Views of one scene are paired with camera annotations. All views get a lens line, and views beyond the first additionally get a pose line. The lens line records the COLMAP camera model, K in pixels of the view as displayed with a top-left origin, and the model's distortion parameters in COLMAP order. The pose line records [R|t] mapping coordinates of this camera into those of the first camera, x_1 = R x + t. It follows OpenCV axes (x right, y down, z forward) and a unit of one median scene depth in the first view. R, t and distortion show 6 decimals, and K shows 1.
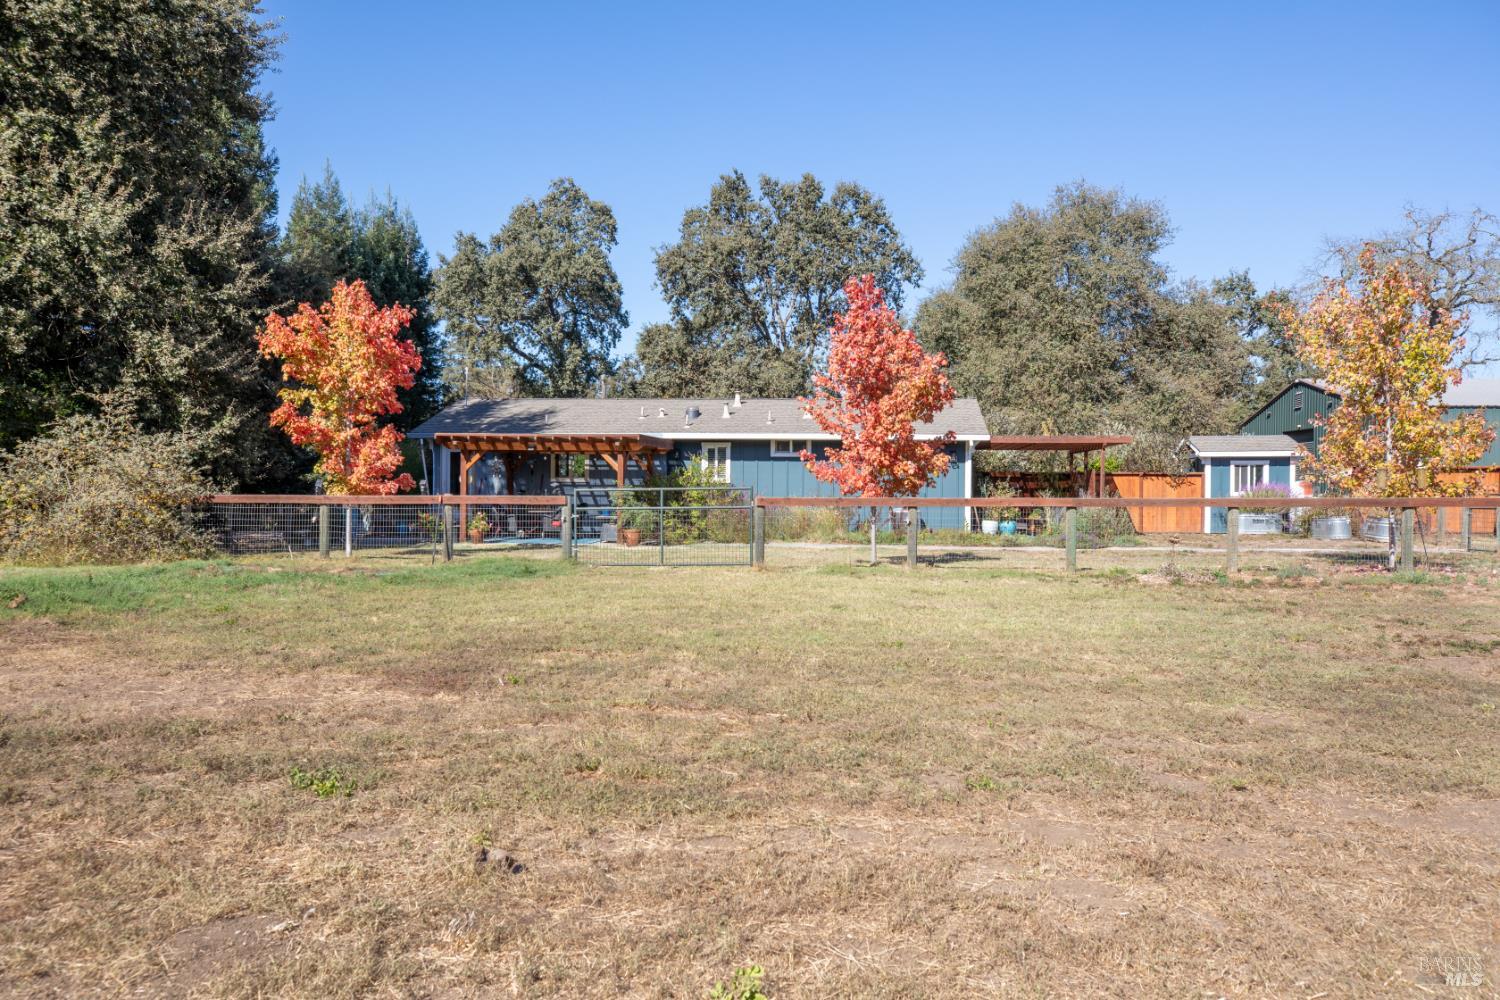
lens RADIAL K [[1093.9, 0, 782.9], [0, 1093.9, 469.8], [0, 0, 1]] dist [-0.003317, 0.092607]
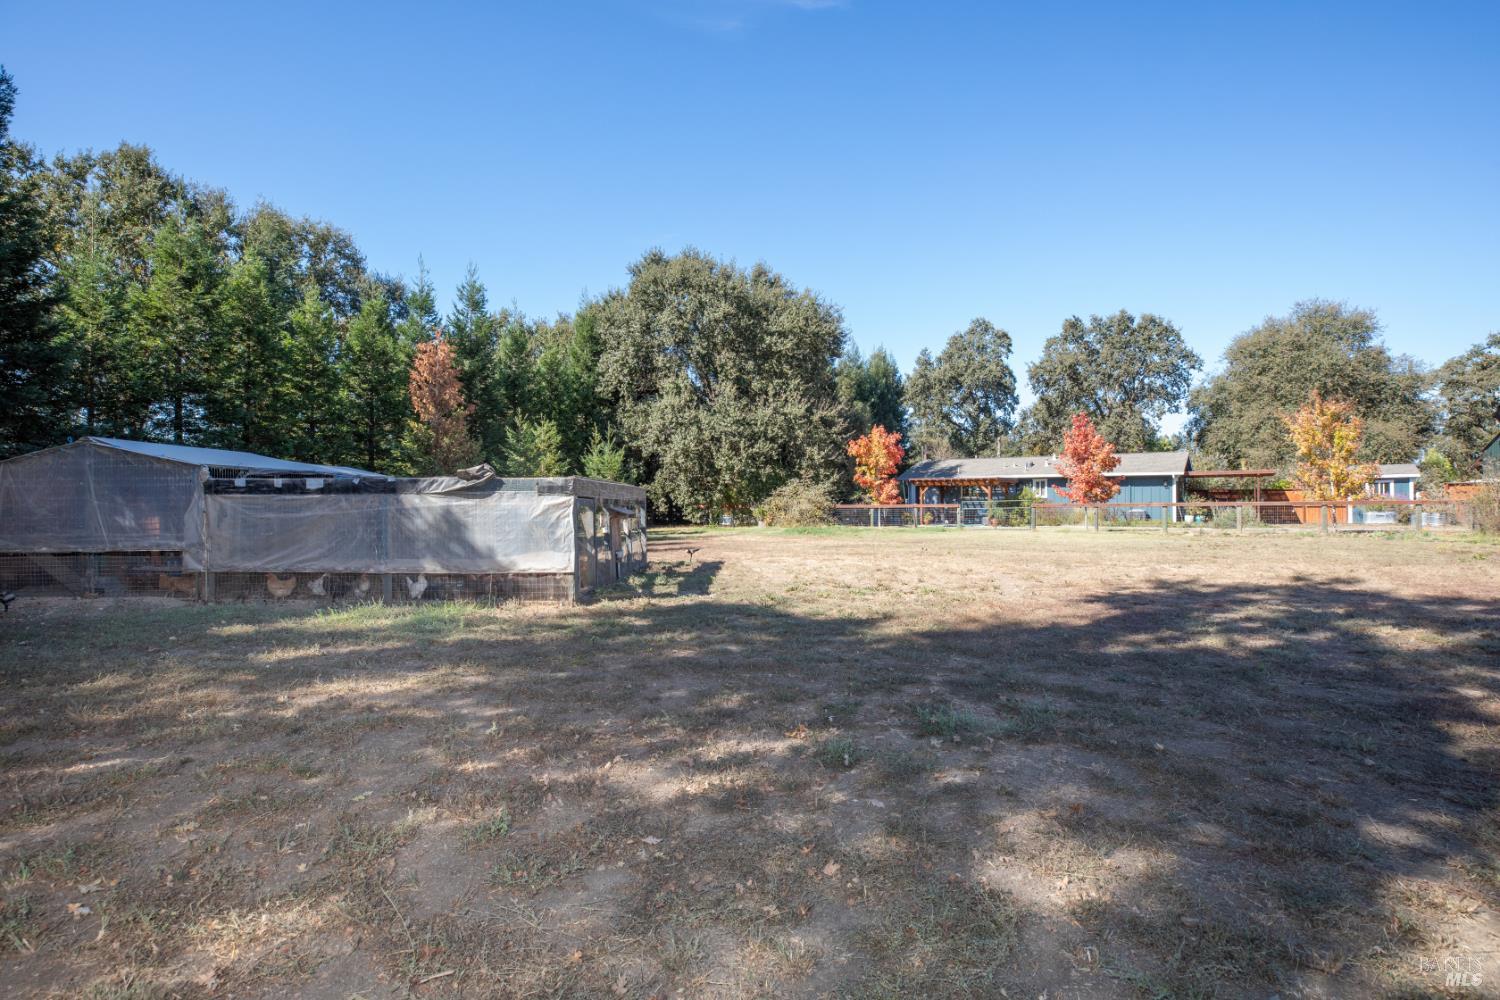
lens RADIAL K [[740.6, 0, 750.0], [0, 740.6, 500.0], [0, 0, 1]] dist [-0.000909, -0.000166]
pose [[0.870386, -0.012453, -0.492213, 0.155009], [0.019679, 0.999761, 0.009505, -0.008532], [0.491977, -0.017959, 0.870423, -0.512697]]
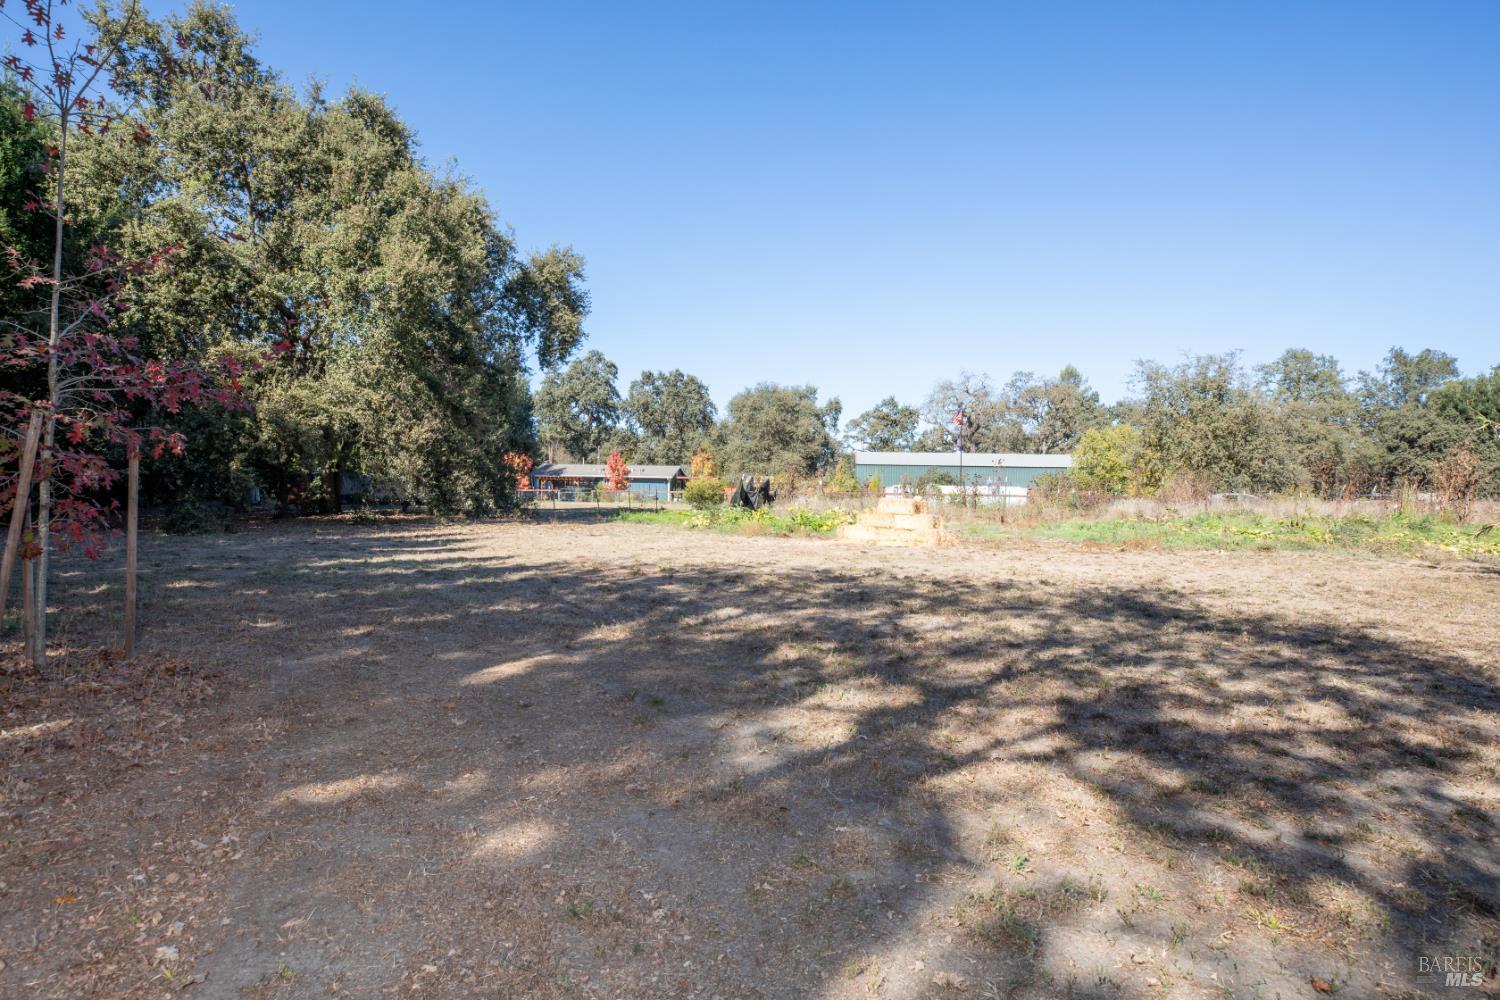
lens RADIAL K [[849.4, 0, 748.5], [0, 849.4, 495.0], [0, 0, 1]] dist [-0.035228, 0.017800]
pose [[0.998252, 0.010676, -0.058122, 0.622751], [-0.009755, 0.999823, 0.016107, -0.016912], [0.058283, -0.015512, 0.998180, -1.991047]]
